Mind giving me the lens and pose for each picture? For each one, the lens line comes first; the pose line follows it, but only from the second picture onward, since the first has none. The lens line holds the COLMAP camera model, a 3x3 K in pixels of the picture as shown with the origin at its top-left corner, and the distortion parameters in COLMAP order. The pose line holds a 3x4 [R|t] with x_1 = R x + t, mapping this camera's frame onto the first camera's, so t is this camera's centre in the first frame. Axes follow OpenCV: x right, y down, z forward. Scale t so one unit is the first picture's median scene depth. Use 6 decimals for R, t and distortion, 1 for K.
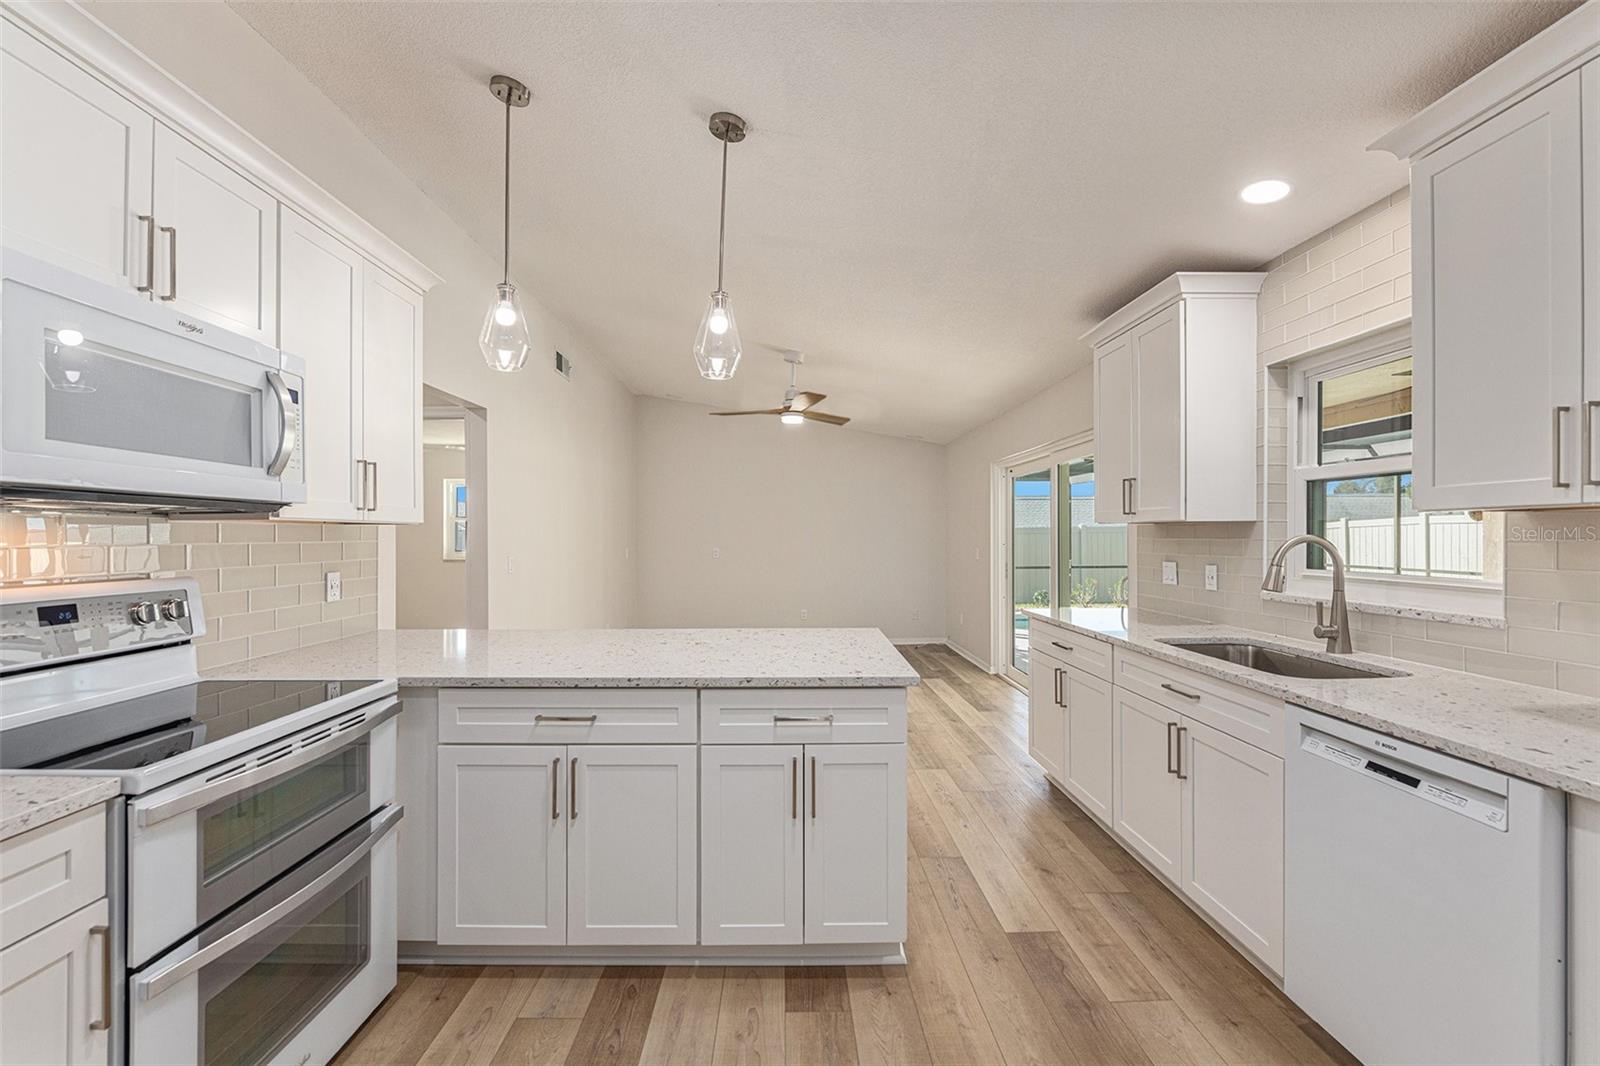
lens RADIAL K [[660.5, 0, 772.6], [0, 660.5, 545.4], [0, 0, 1]] dist [-0.016562, -0.000013]
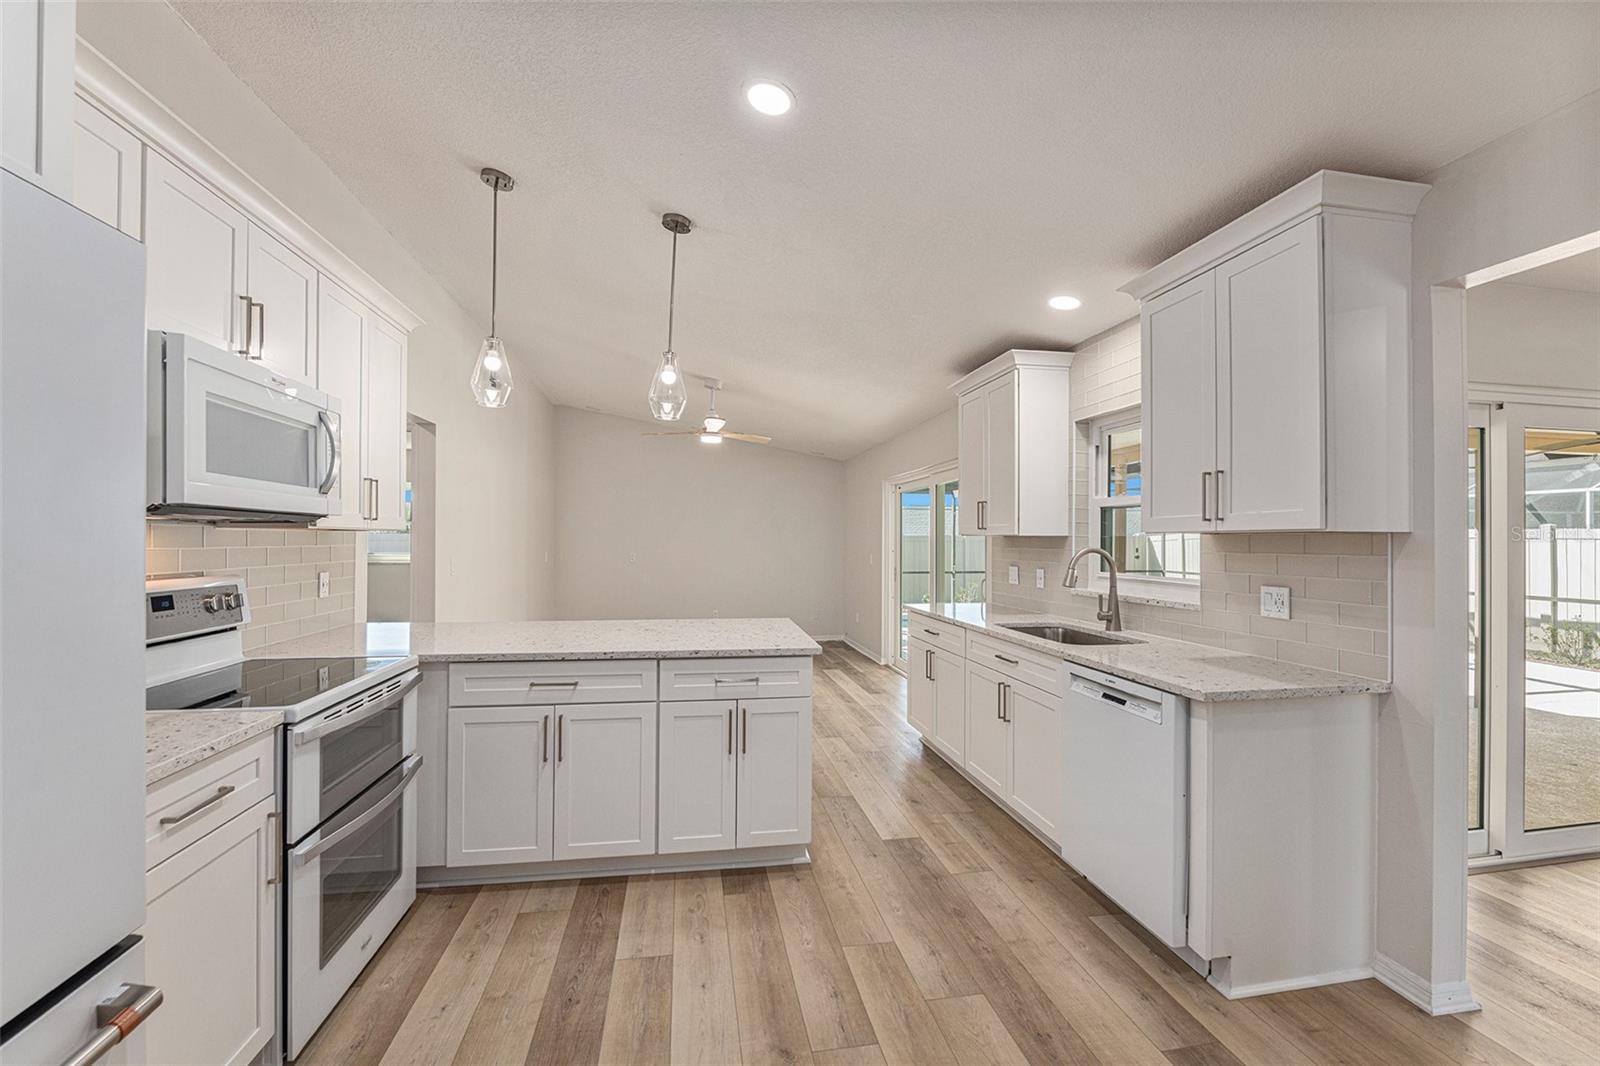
lens RADIAL K [[660.5, 0, 778.8], [0, 660.5, 545.9], [0, 0, 1]] dist [-0.016562, -0.000013]
pose [[0.987771, 0.008328, 0.155692, -0.081289], [-0.007398, 0.999951, -0.006548, -0.004760], [-0.155739, 0.005316, 0.987784, -0.349416]]
